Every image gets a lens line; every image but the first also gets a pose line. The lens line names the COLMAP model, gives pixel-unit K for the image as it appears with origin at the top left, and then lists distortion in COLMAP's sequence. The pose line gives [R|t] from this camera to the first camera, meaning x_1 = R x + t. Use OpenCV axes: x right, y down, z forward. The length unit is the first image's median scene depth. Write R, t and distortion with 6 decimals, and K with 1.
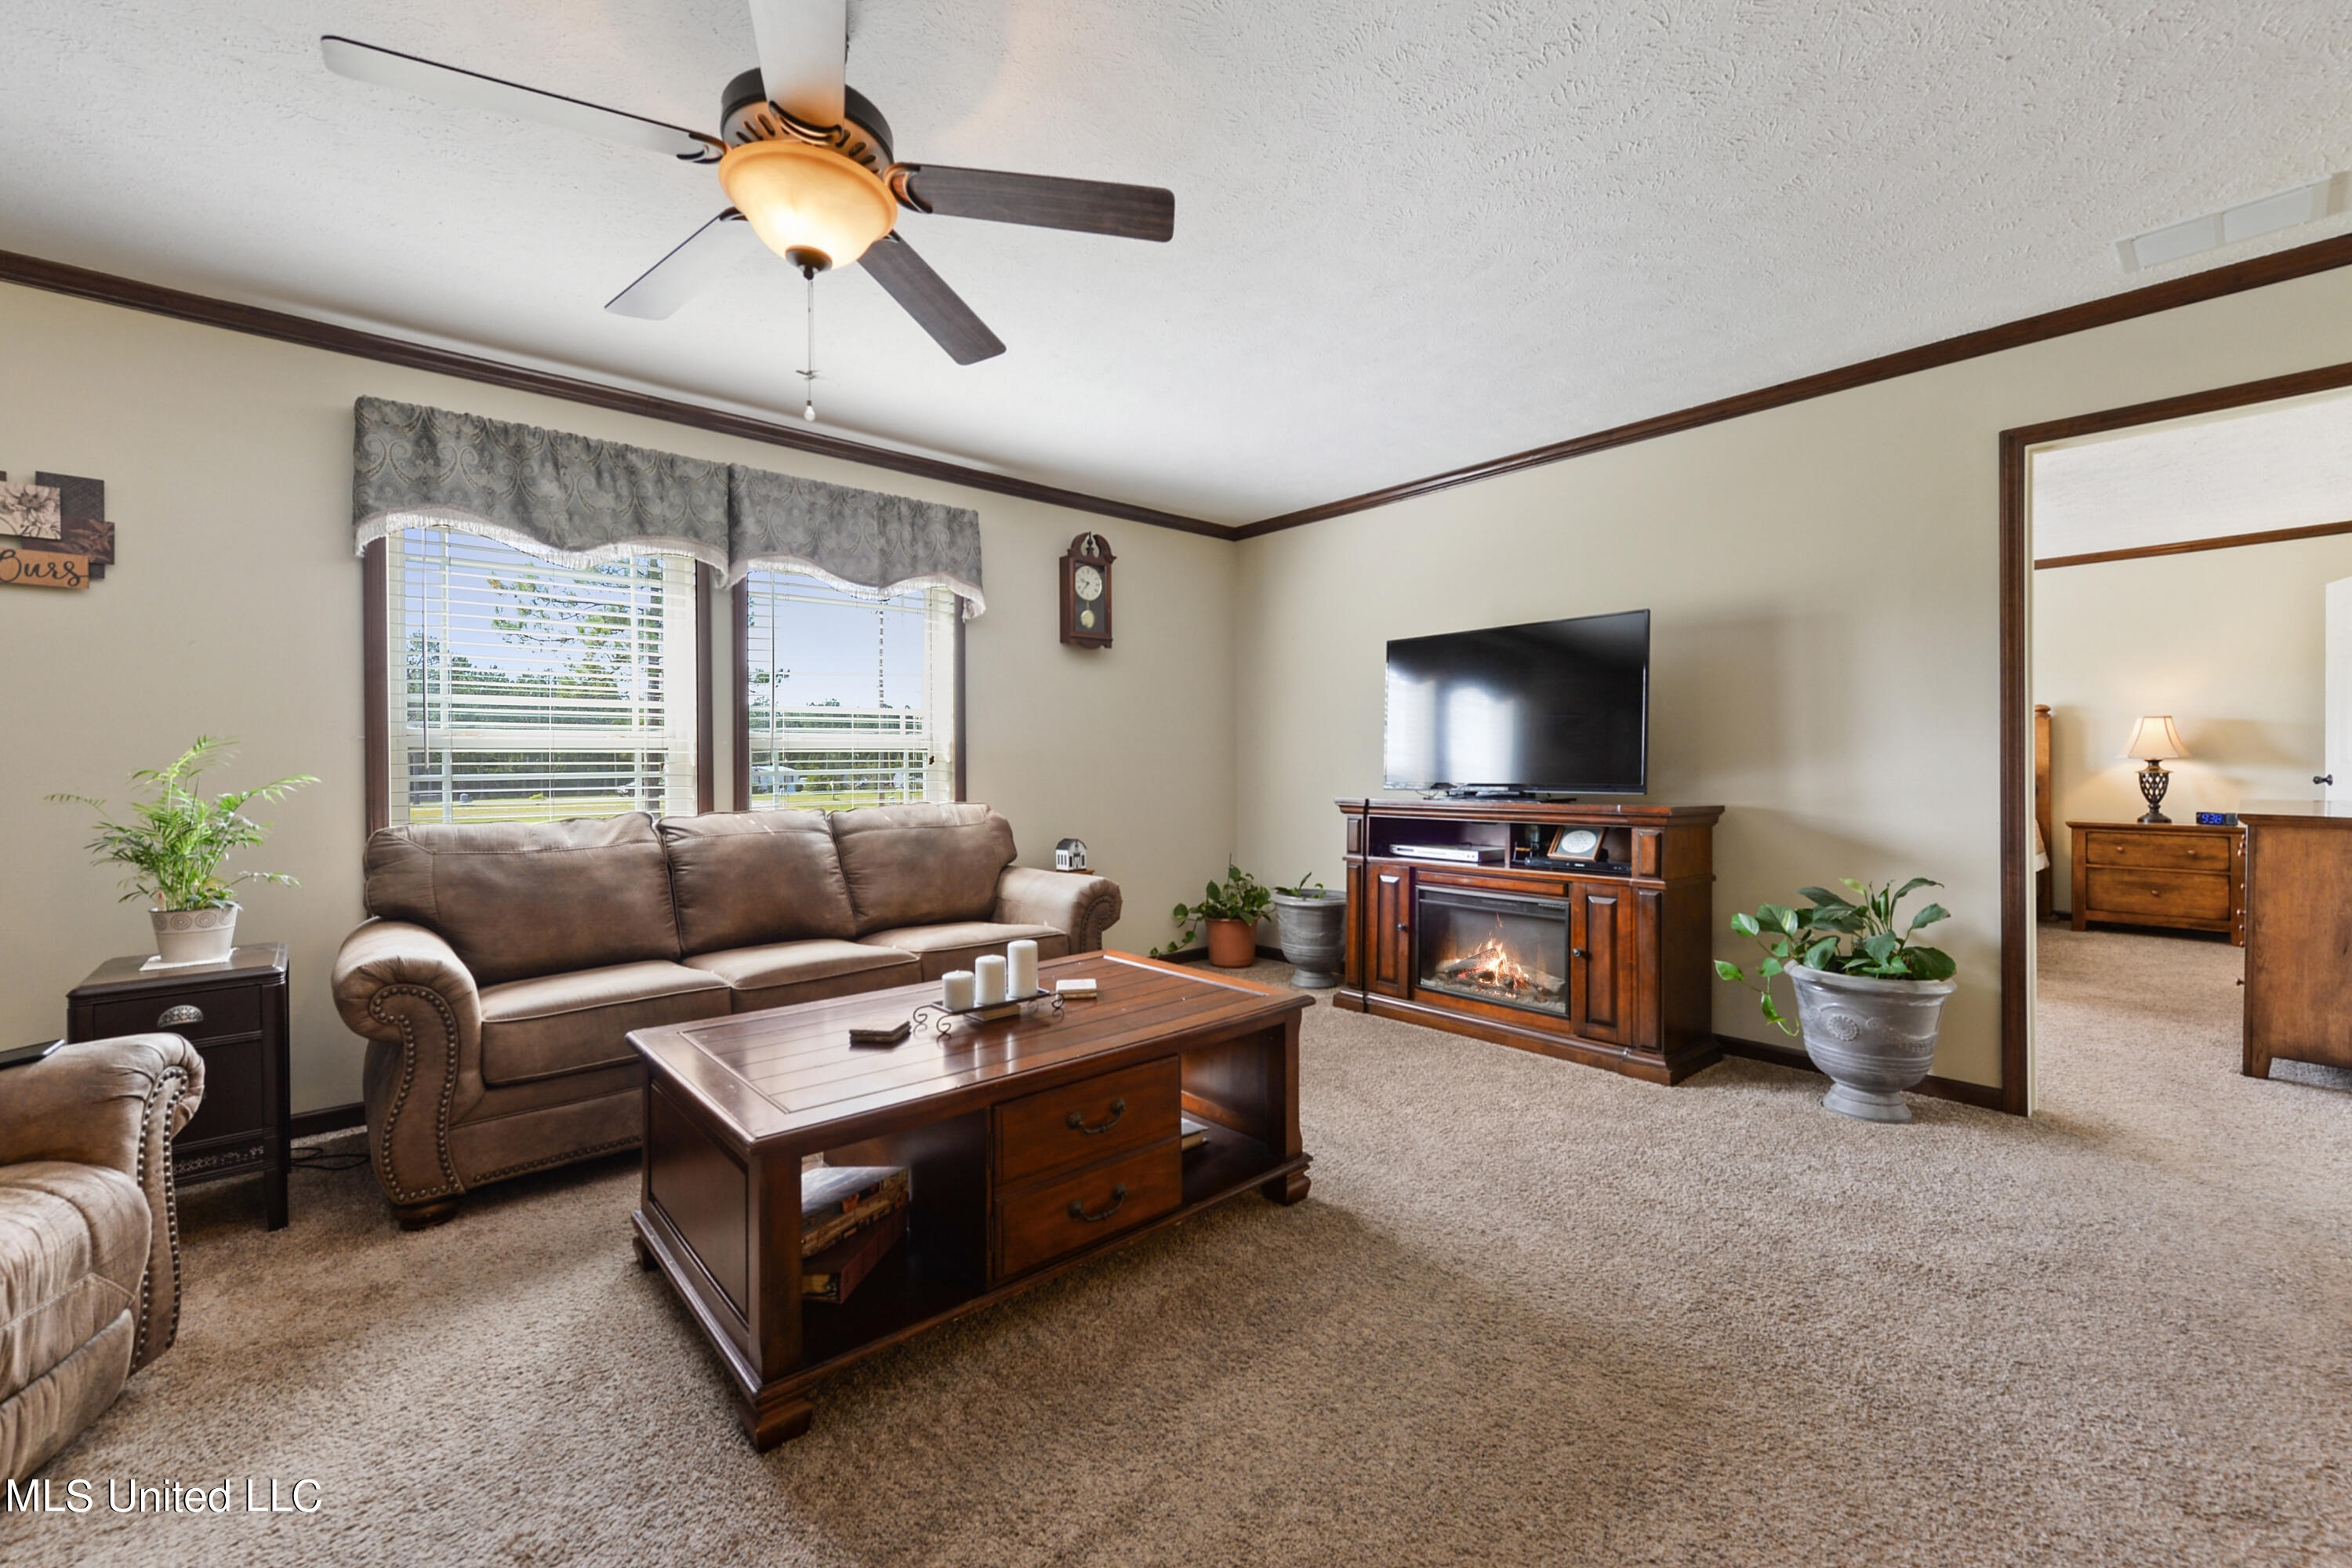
lens RADIAL K [[911.4, 0, 1167.2], [0, 911.4, 767.8], [0, 0, 1]] dist [-0.000443, -0.000061]
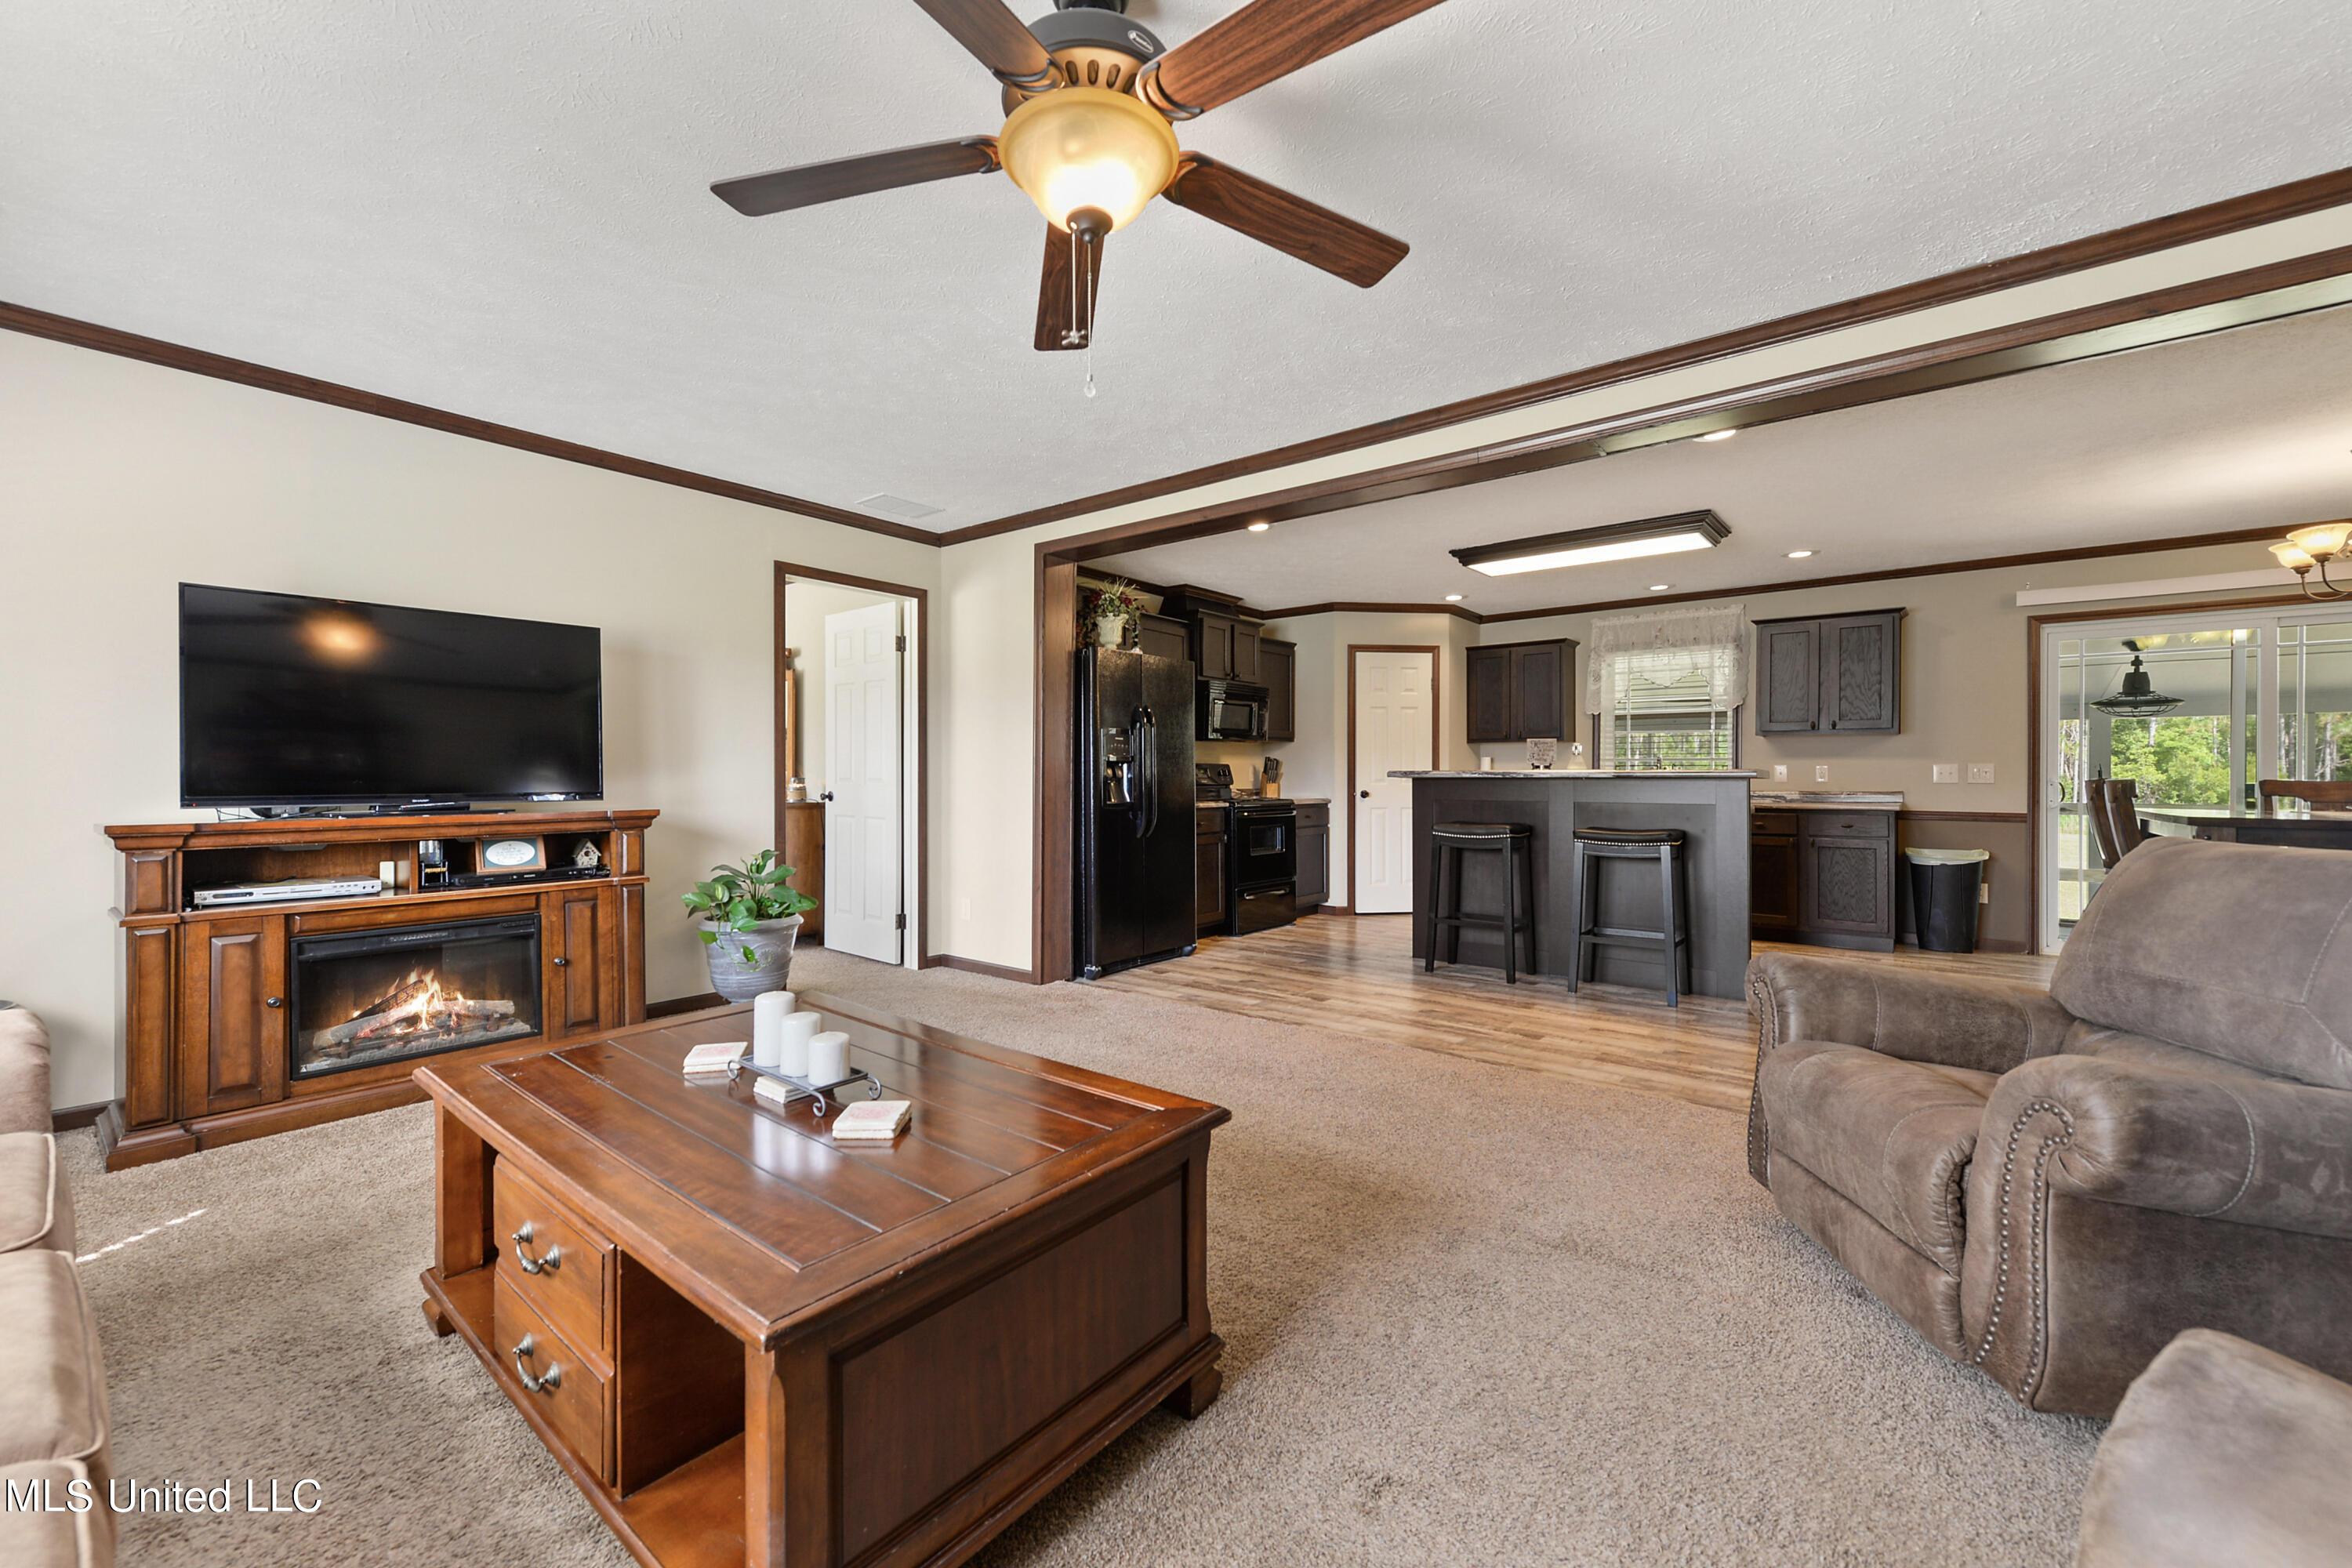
lens RADIAL K [[911.4, 0, 1167.2], [0, 911.4, 767.8], [0, 0, 1]] dist [-0.000443, -0.000061]
pose [[-0.161960, 0.006633, 0.986775, -0.600066], [-0.003900, 0.999965, -0.007362, -0.002790], [-0.986790, -0.005040, -0.161928, 0.478760]]
